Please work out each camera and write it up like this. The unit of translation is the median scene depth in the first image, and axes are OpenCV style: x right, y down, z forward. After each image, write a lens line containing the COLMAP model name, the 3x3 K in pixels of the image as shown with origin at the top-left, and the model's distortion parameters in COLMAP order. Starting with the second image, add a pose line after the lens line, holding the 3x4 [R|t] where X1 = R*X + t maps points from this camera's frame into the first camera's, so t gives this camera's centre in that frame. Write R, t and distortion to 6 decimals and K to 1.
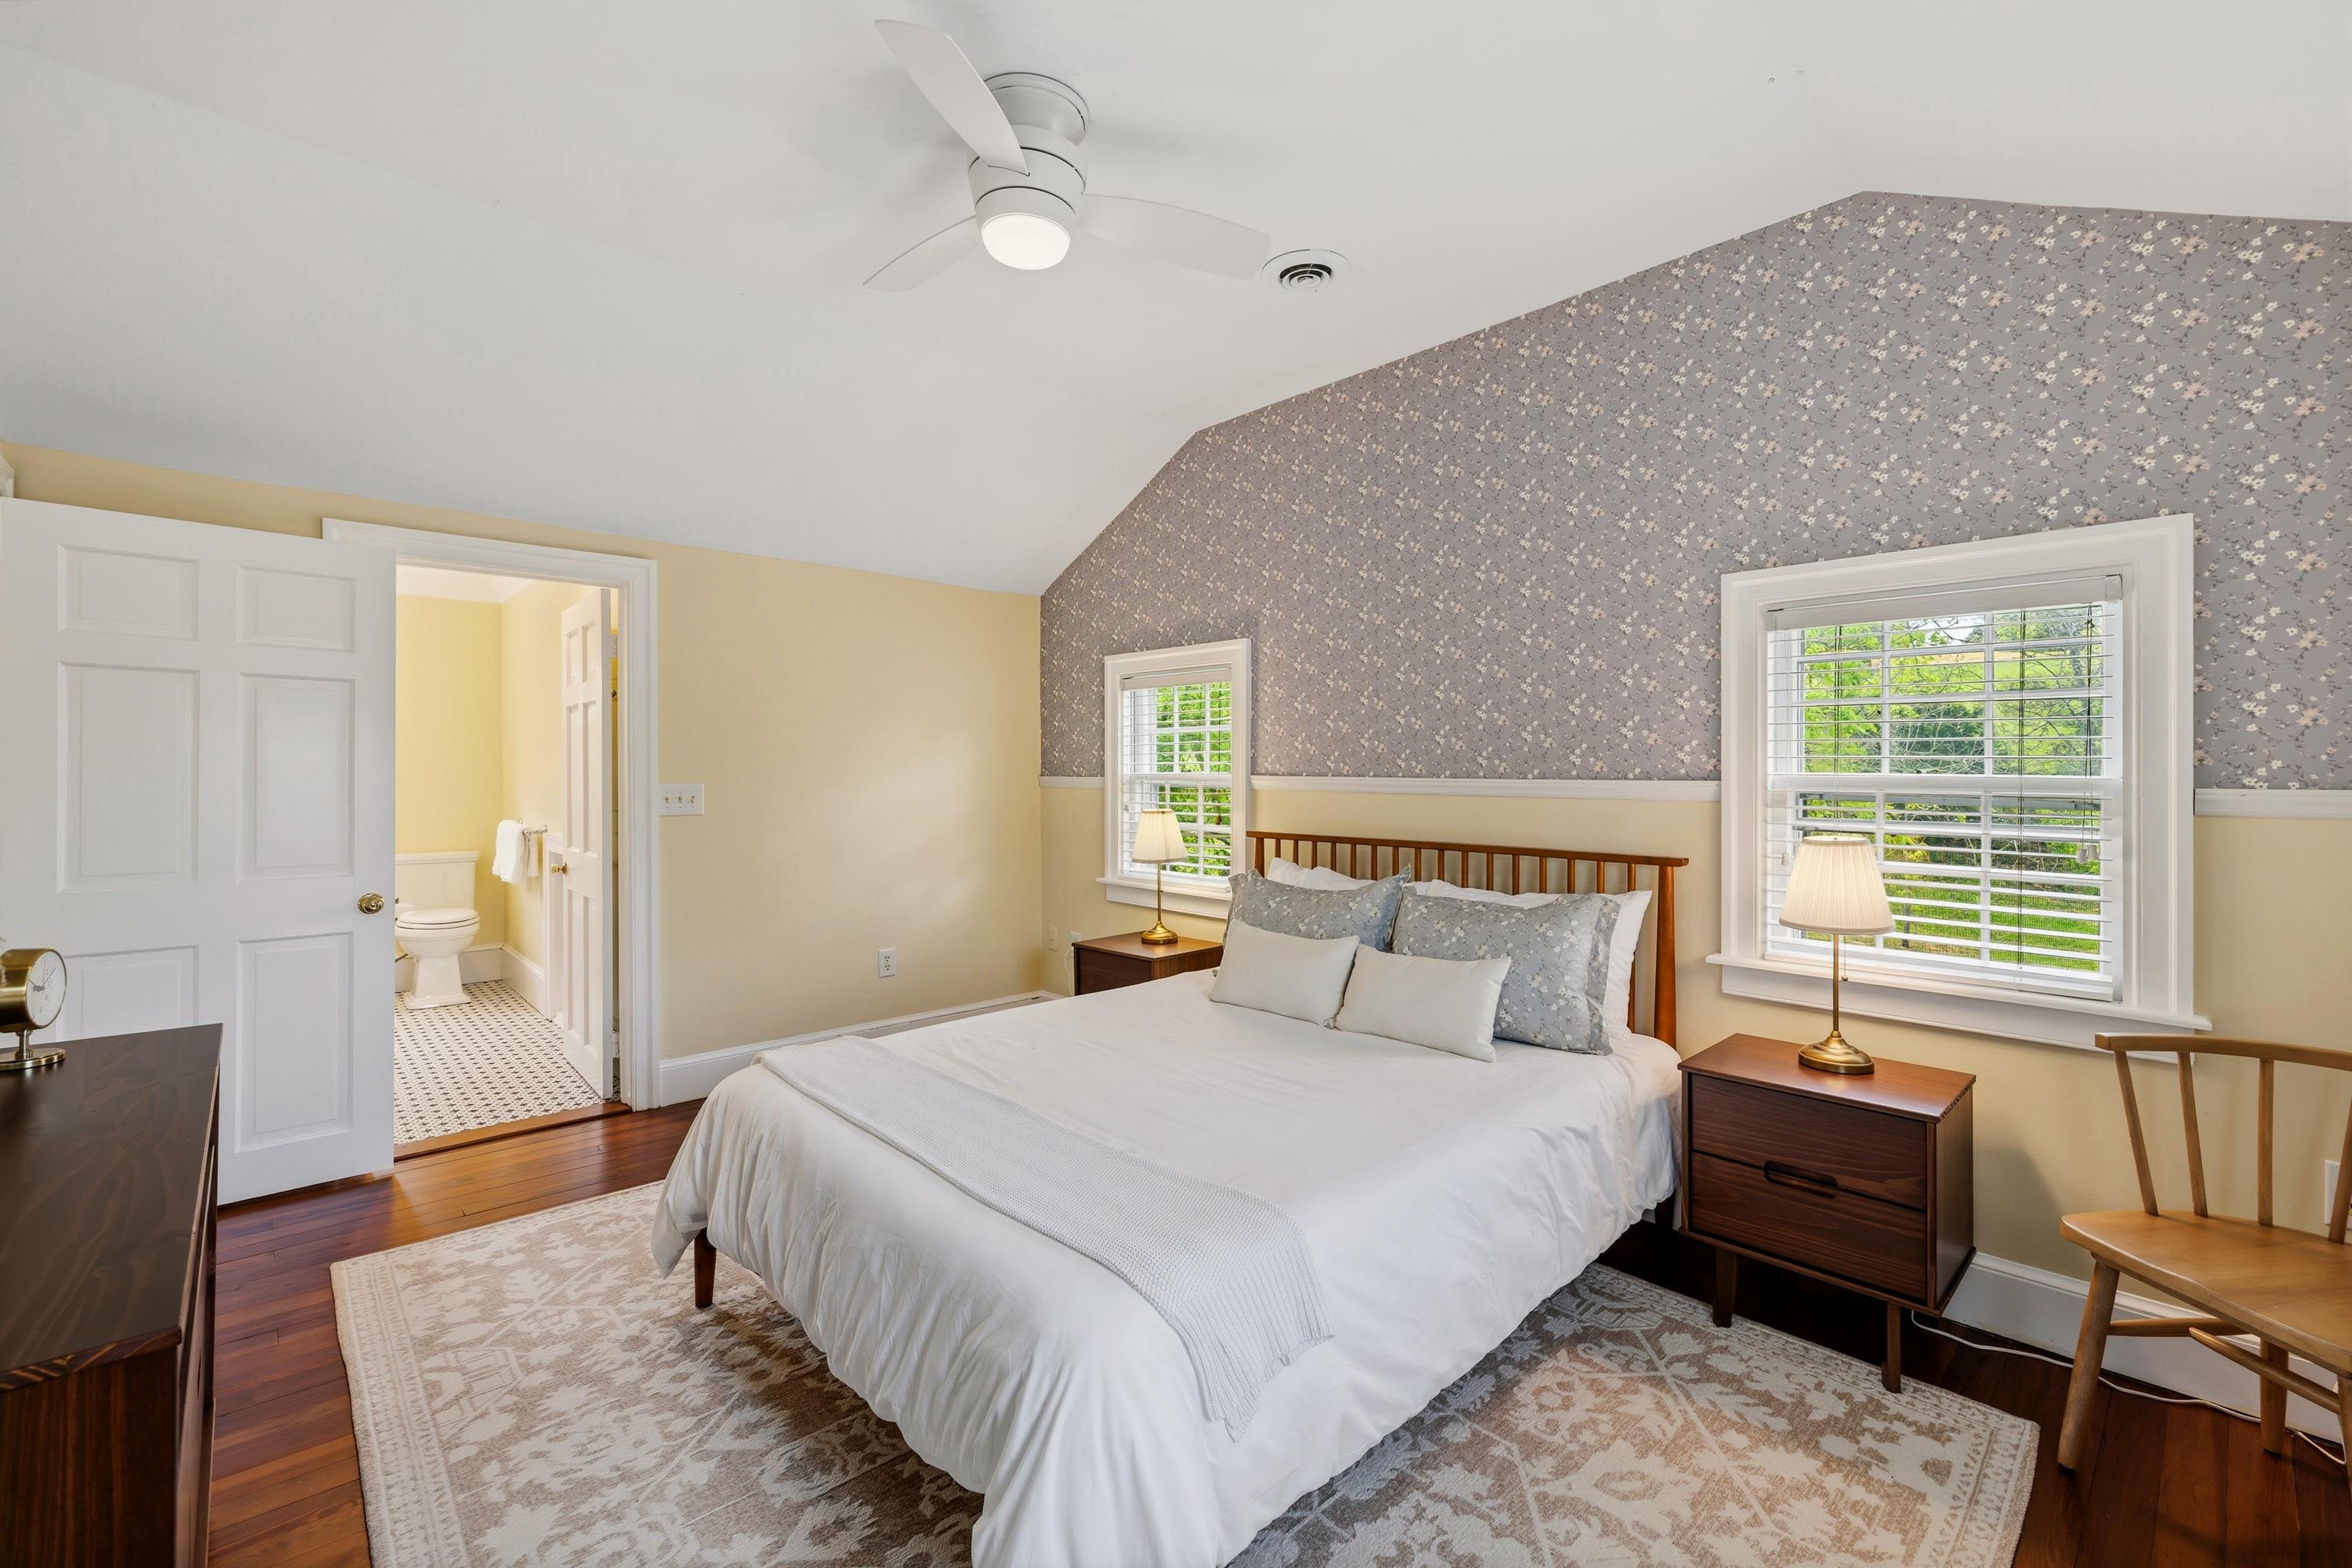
lens RADIAL K [[996.0, 0, 1180.1], [0, 996.0, 774.2], [0, 0, 1]] dist [0.002049, -0.000372]
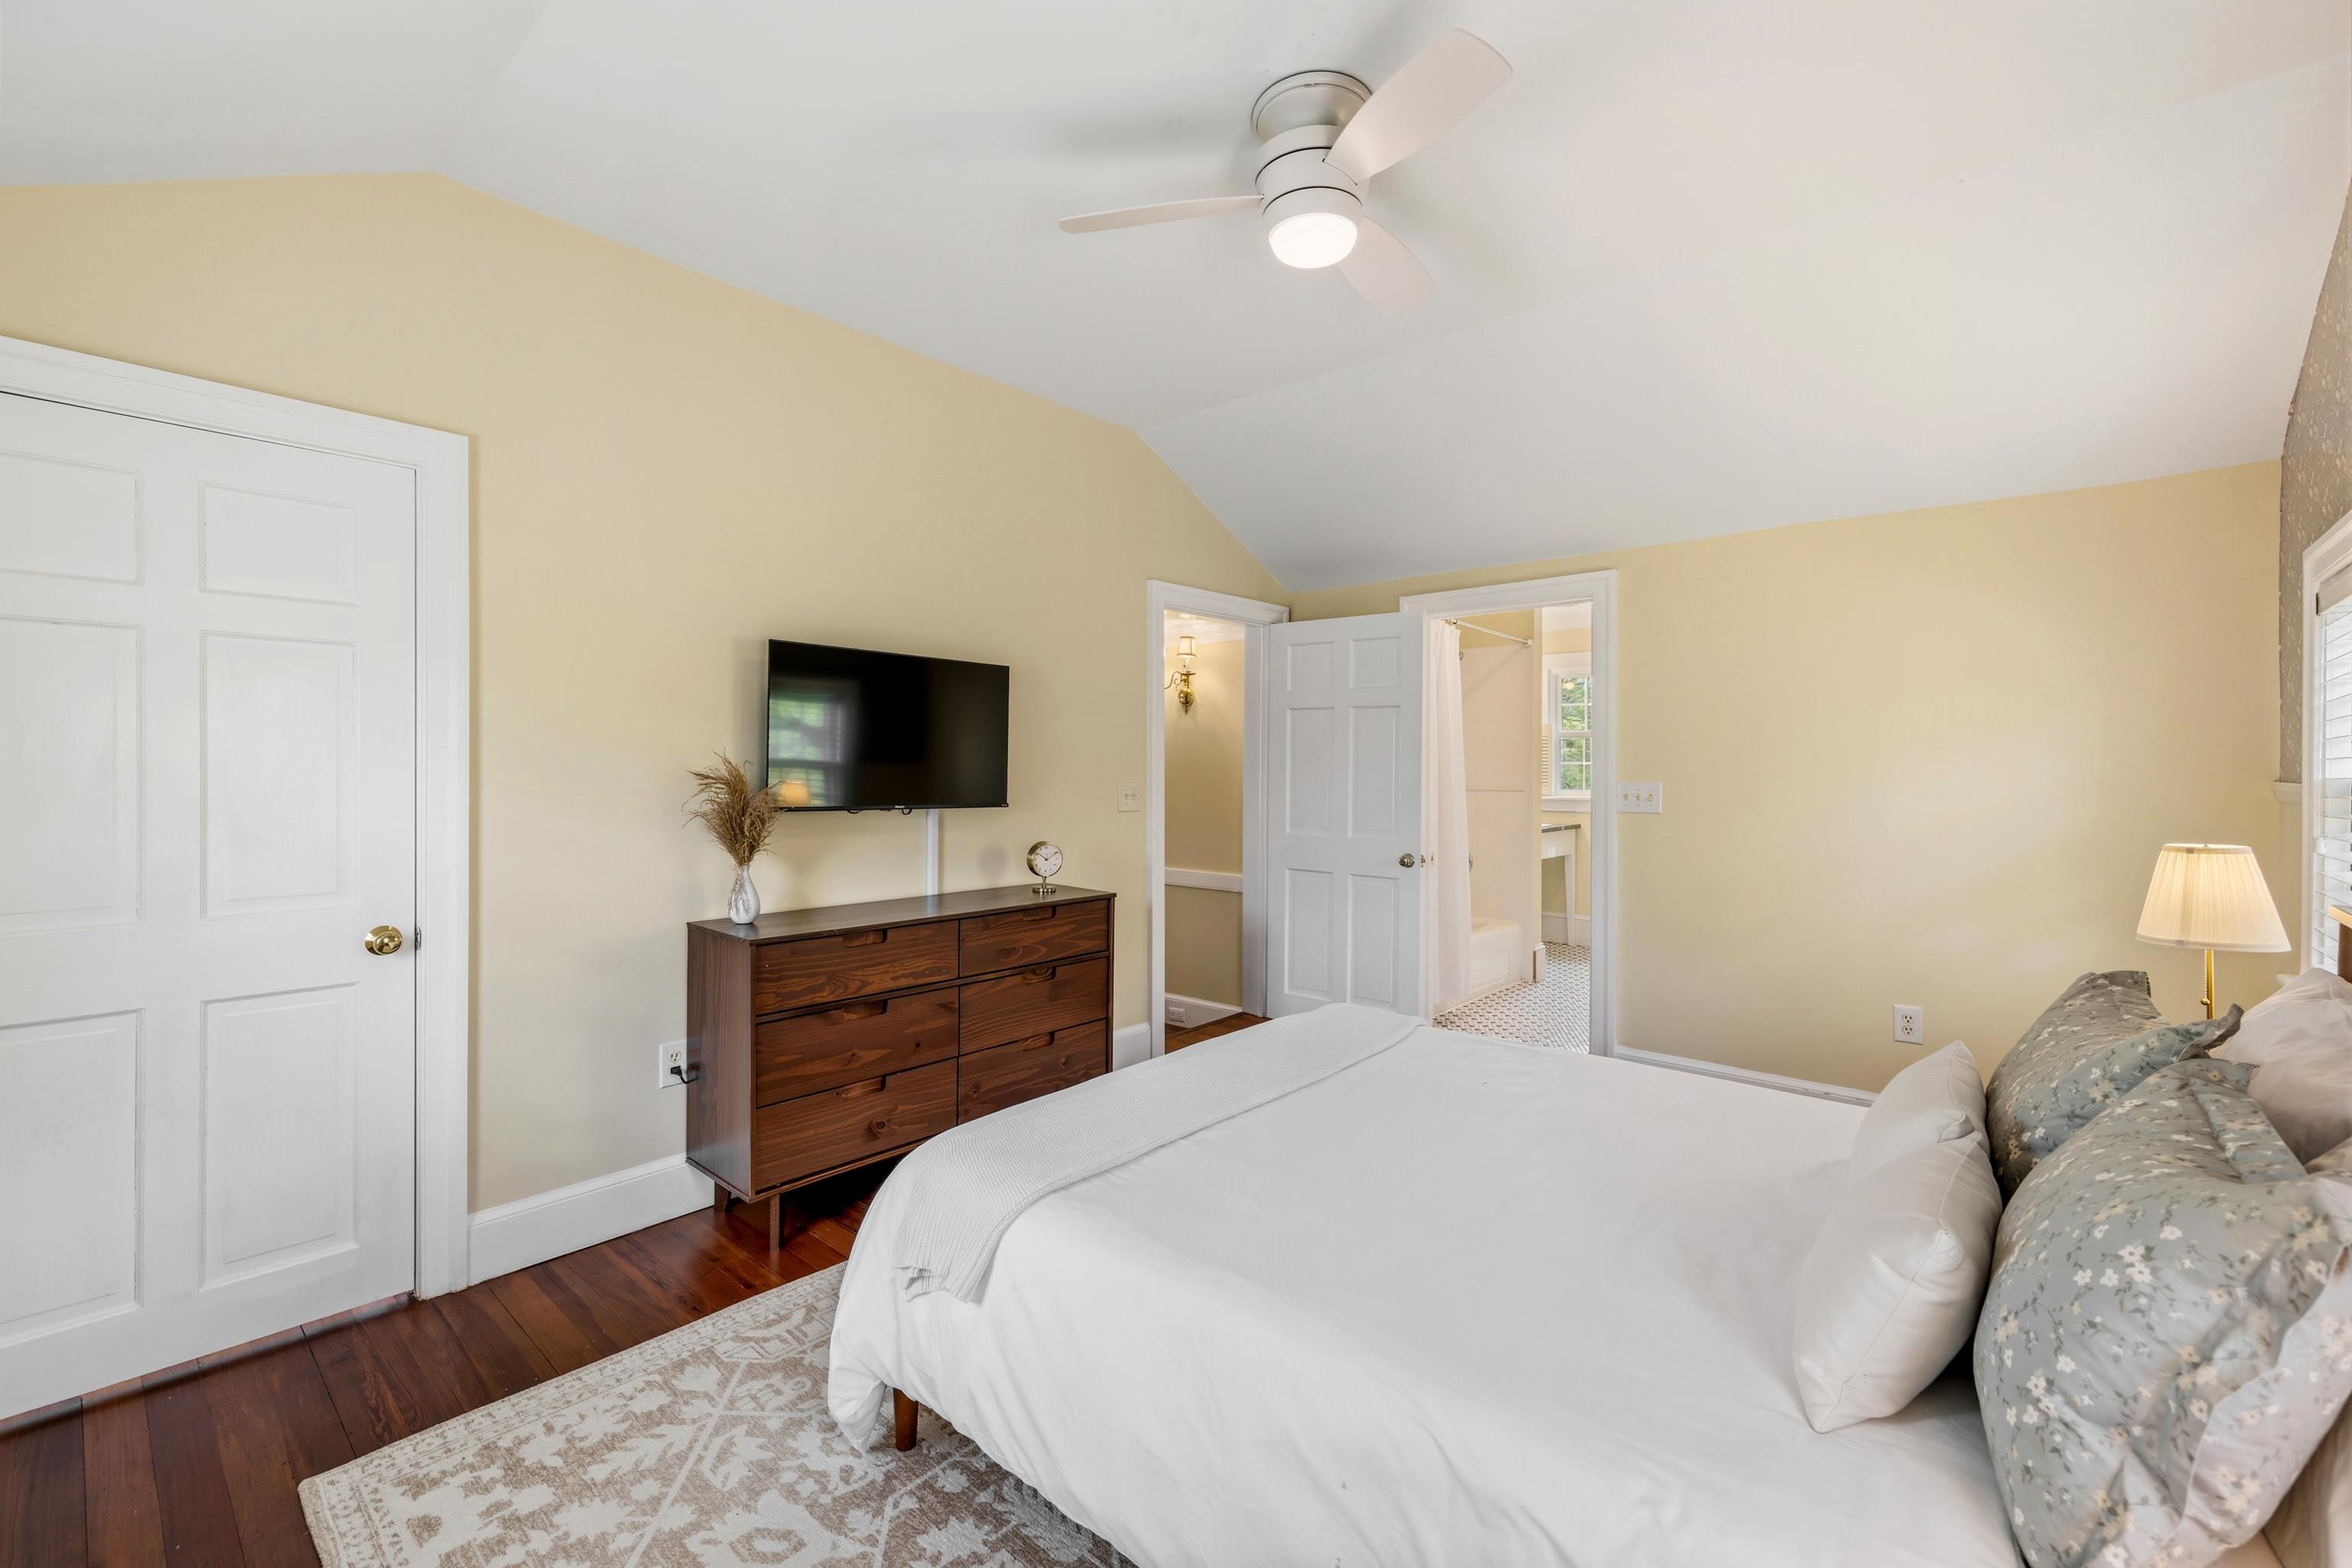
lens RADIAL K [[996.0, 0, 1186.4], [0, 996.0, 775.3], [0, 0, 1]] dist [0.002049, -0.000372]
pose [[0.089030, 0.008877, -0.995989, 0.783455], [-0.010950, 0.999909, 0.007933, -0.000943], [0.995969, 0.010200, 0.089119, 0.730734]]
